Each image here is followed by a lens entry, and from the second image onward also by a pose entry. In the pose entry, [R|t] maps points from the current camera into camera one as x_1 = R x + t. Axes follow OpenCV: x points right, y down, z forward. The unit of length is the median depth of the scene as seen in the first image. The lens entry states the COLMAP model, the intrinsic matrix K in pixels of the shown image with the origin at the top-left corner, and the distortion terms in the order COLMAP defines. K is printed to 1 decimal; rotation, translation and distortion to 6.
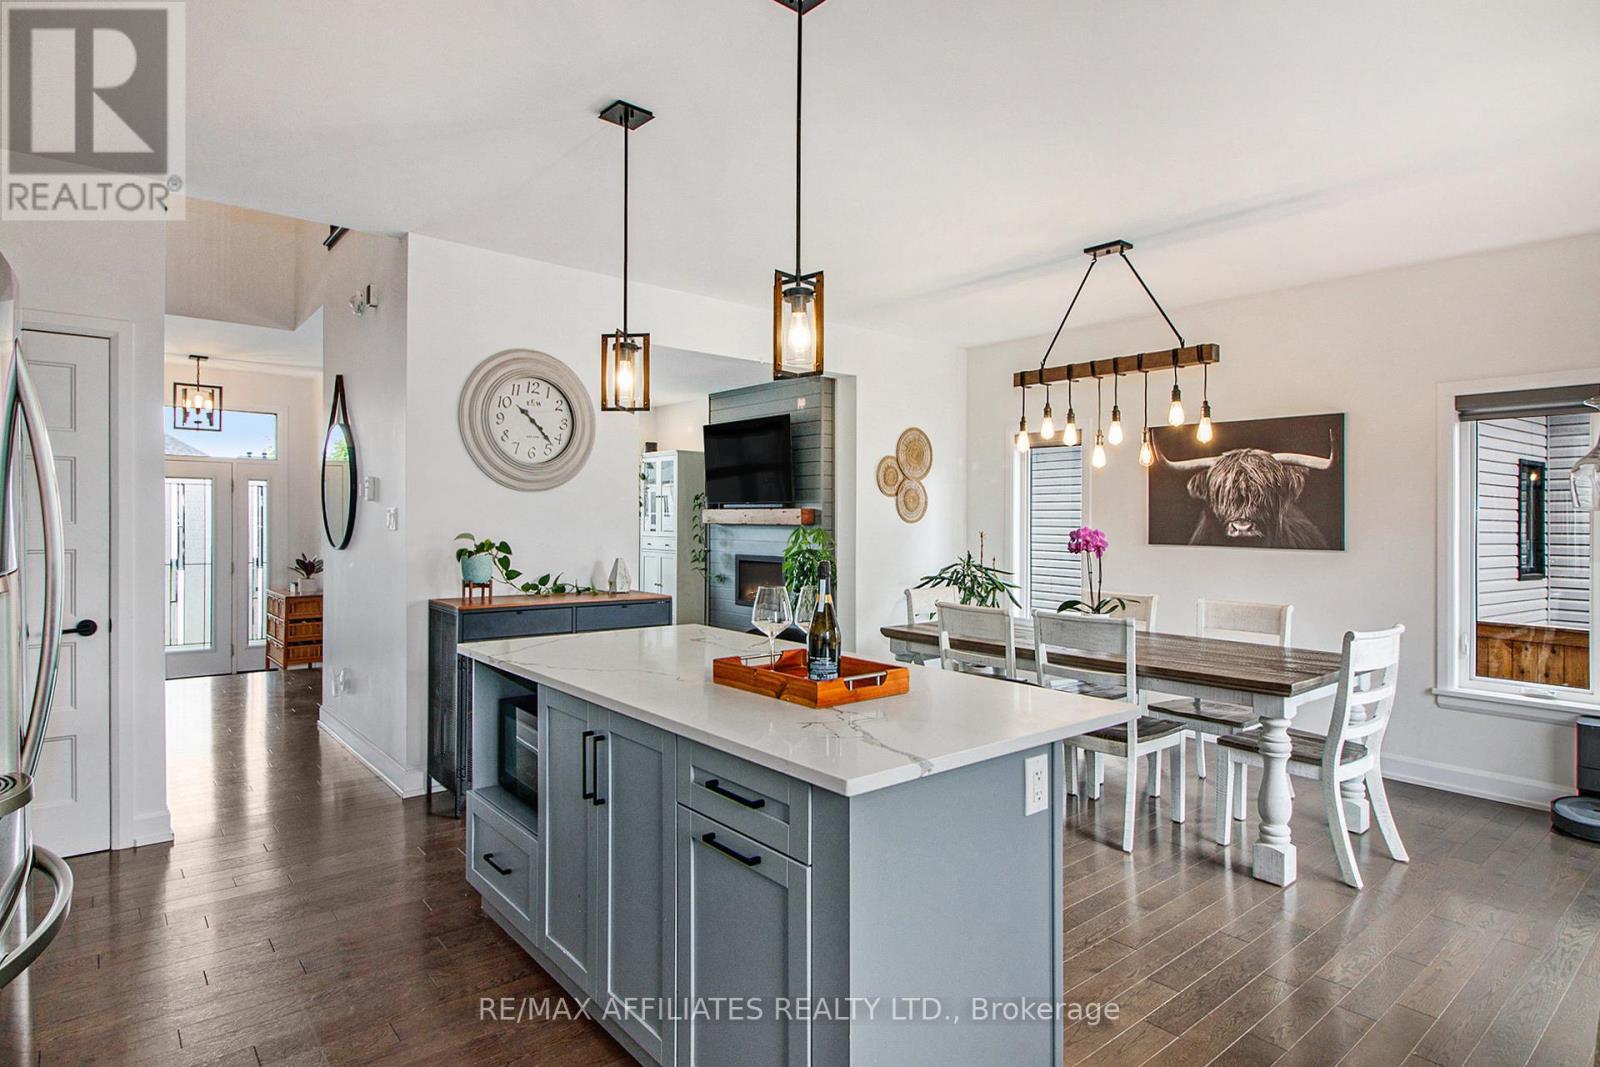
lens RADIAL K [[874.8, 0, 800.0], [0, 874.8, 533.5], [0, 0, 1]] dist [0.001146, -0.000167]
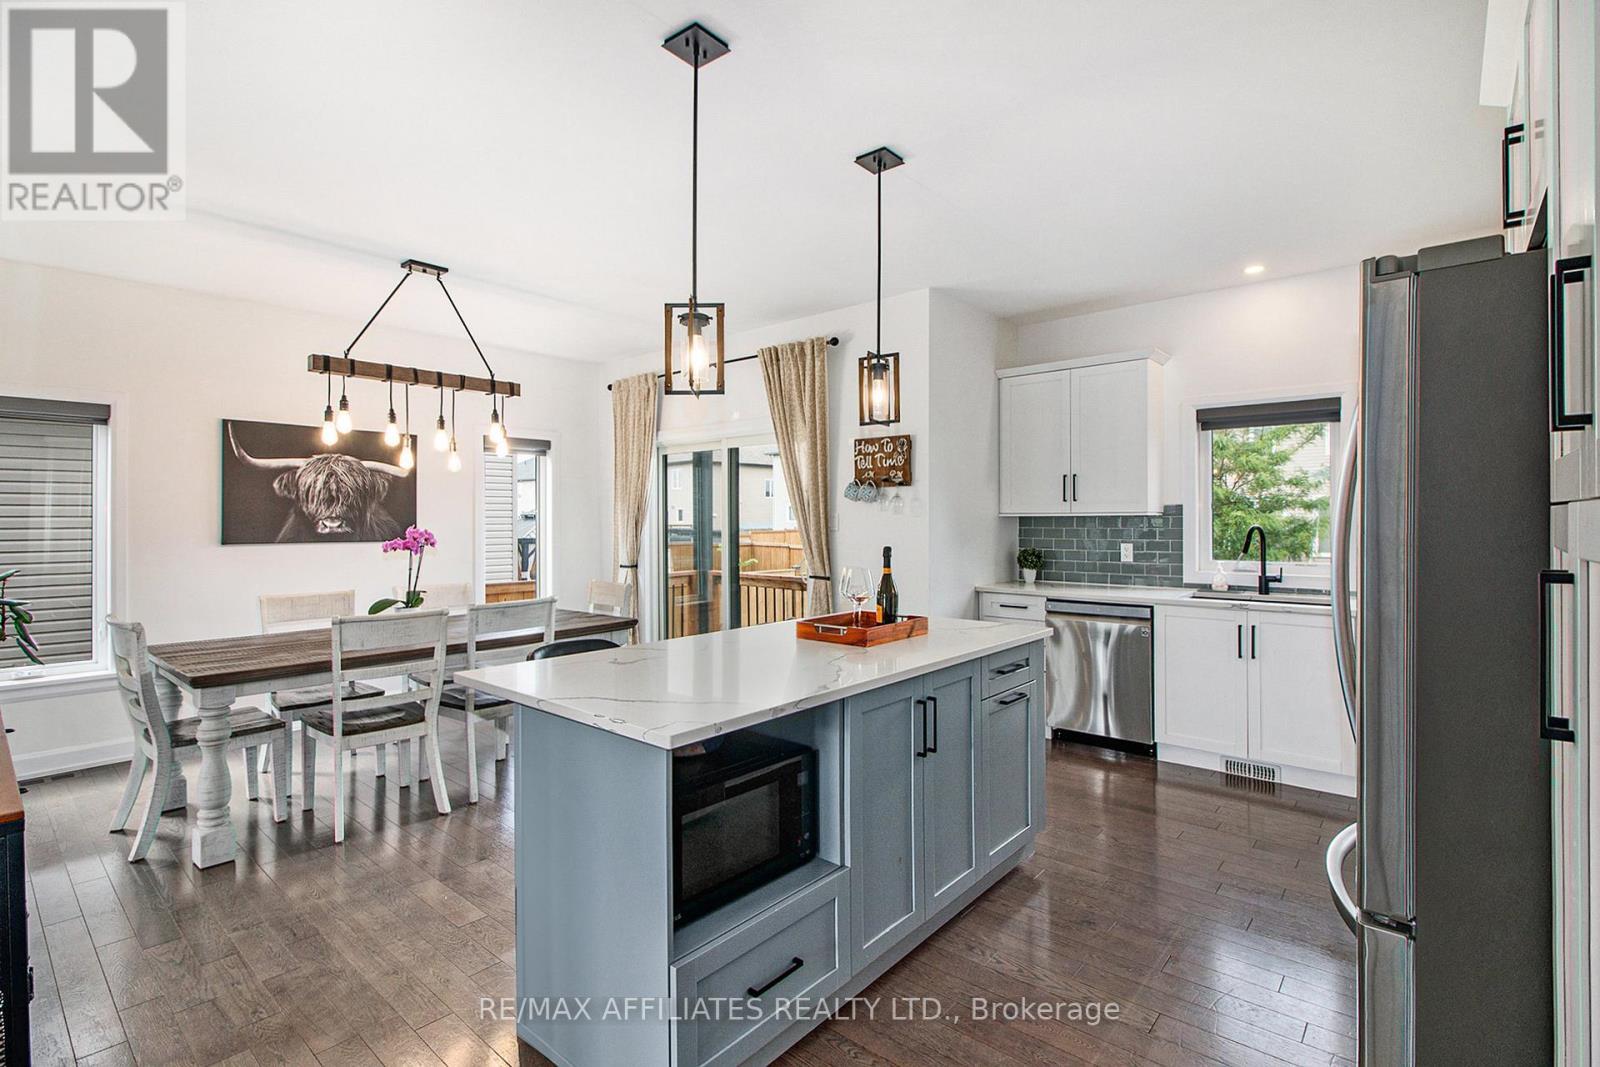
lens RADIAL K [[755.6, 0, 800.0], [0, 755.6, 533.5], [0, 0, 1]] dist [0.000641, -0.000093]
pose [[-0.141214, -0.027642, 0.989593, -0.539275], [0.018043, 0.999372, 0.030490, -0.014792], [-0.989815, 0.022161, -0.140627, 0.566959]]
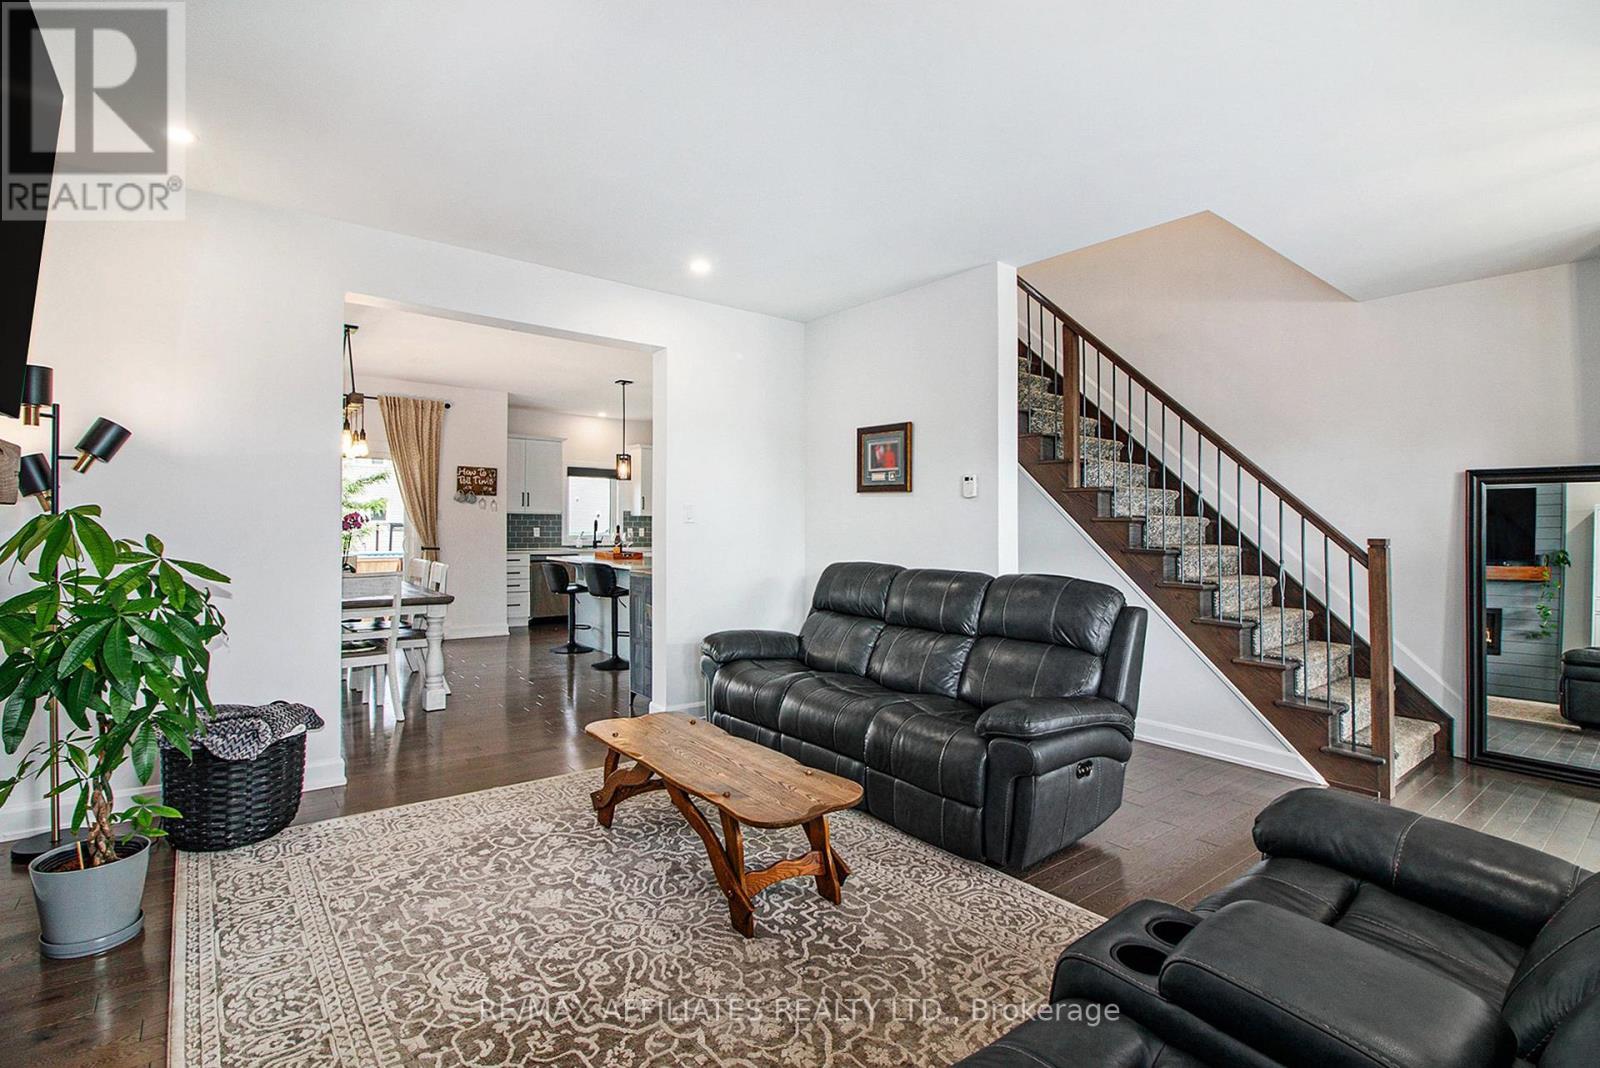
lens RADIAL K [[755.6, 0, 800.0], [0, 755.6, 534.0], [0, 0, 1]] dist [0.000641, -0.000093]
pose [[-0.998679, -0.024340, 0.045254, -0.415744], [-0.022995, 0.999285, 0.029996, -0.022810], [-0.045952, 0.028916, -0.998525, 1.931121]]
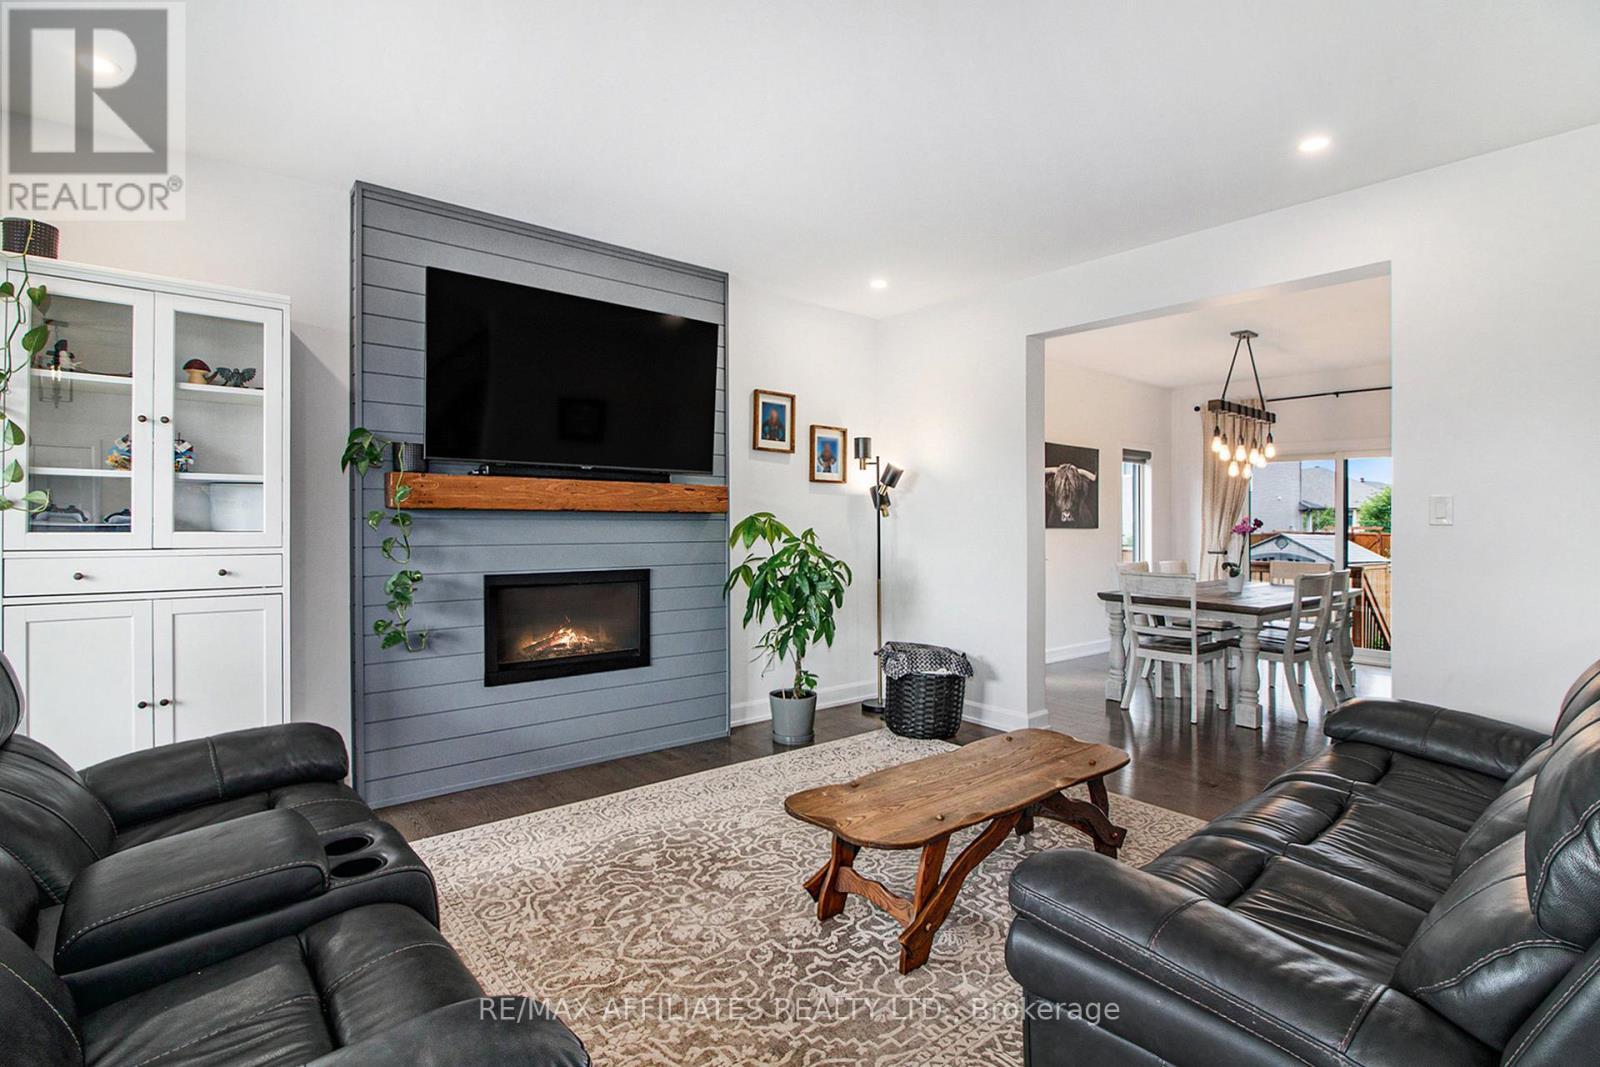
lens RADIAL K [[760.5, 0, 800.0], [0, 760.5, 533.5], [0, 0, 1]] dist [-0.000014, -0.000033]
pose [[0.023243, -0.029579, 0.999292, -0.846409], [0.006326, 0.999547, 0.029439, -0.017863], [-0.999710, 0.005638, 0.023419, 1.471547]]
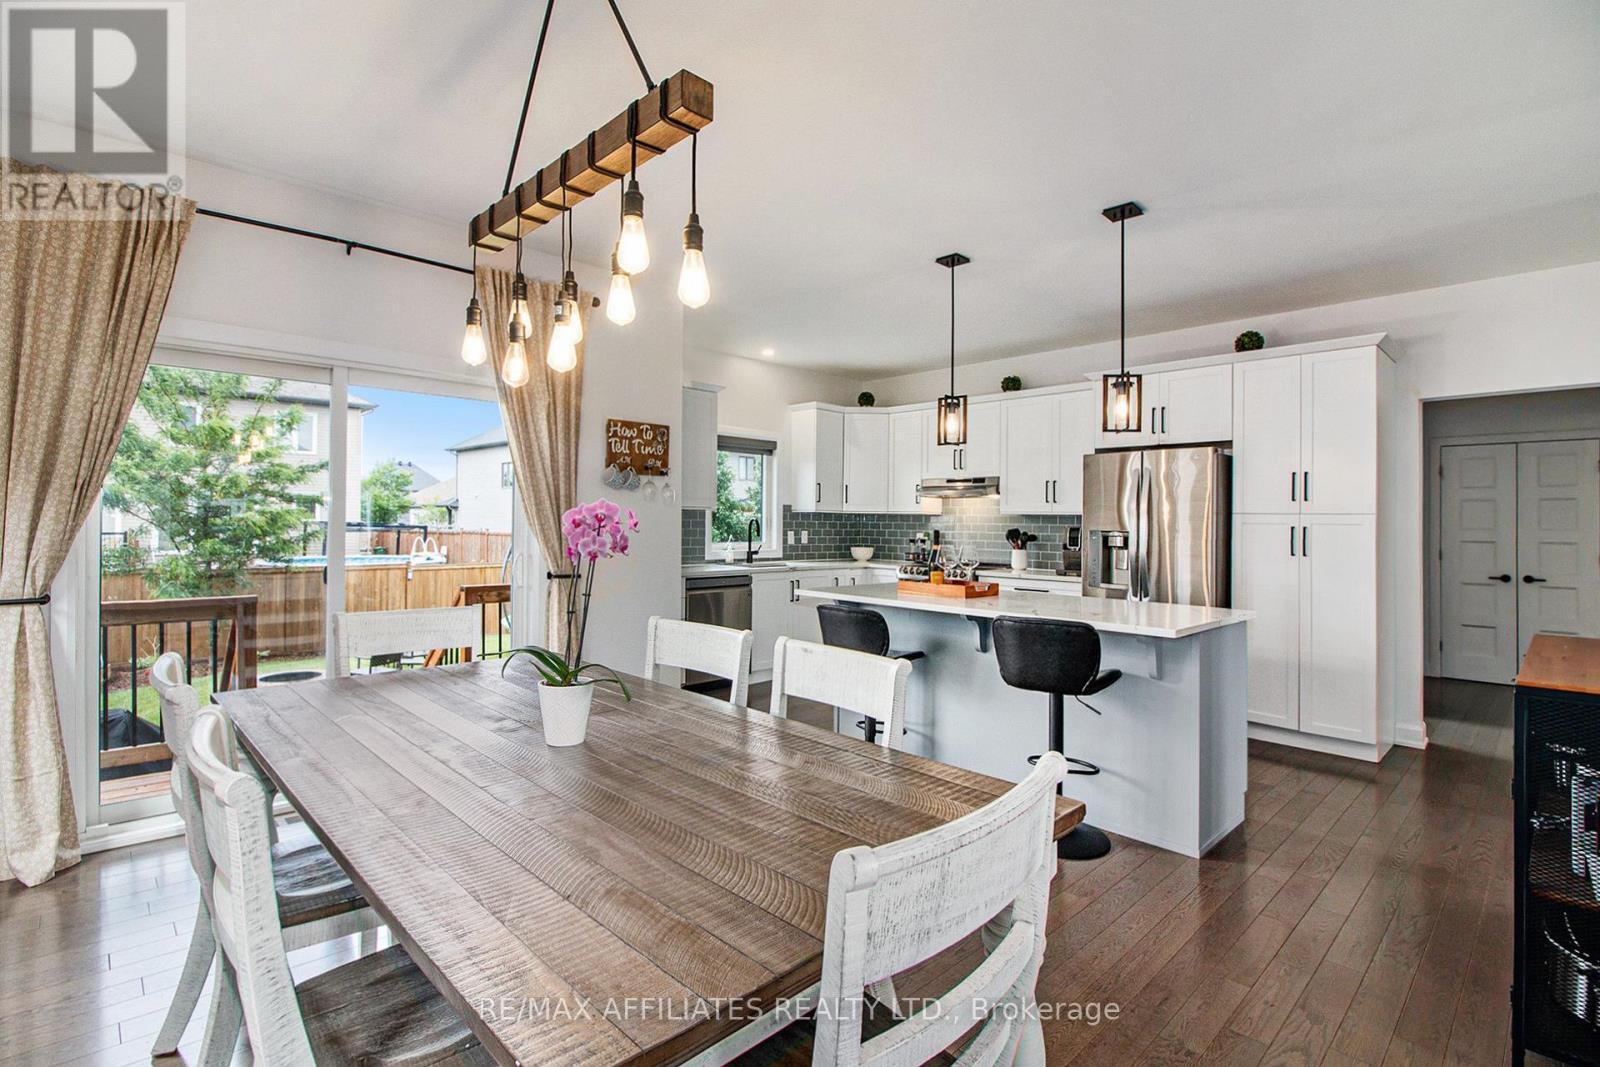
lens RADIAL K [[738.9, 0, 800.0], [0, 738.9, 533.5], [0, 0, 1]] dist [0.001555, -0.000017]
pose [[-0.998447, -0.023059, -0.050714, 0.206867], [-0.024711, 0.999176, 0.032190, -0.005080], [0.049930, 0.033393, -0.998194, 1.208943]]
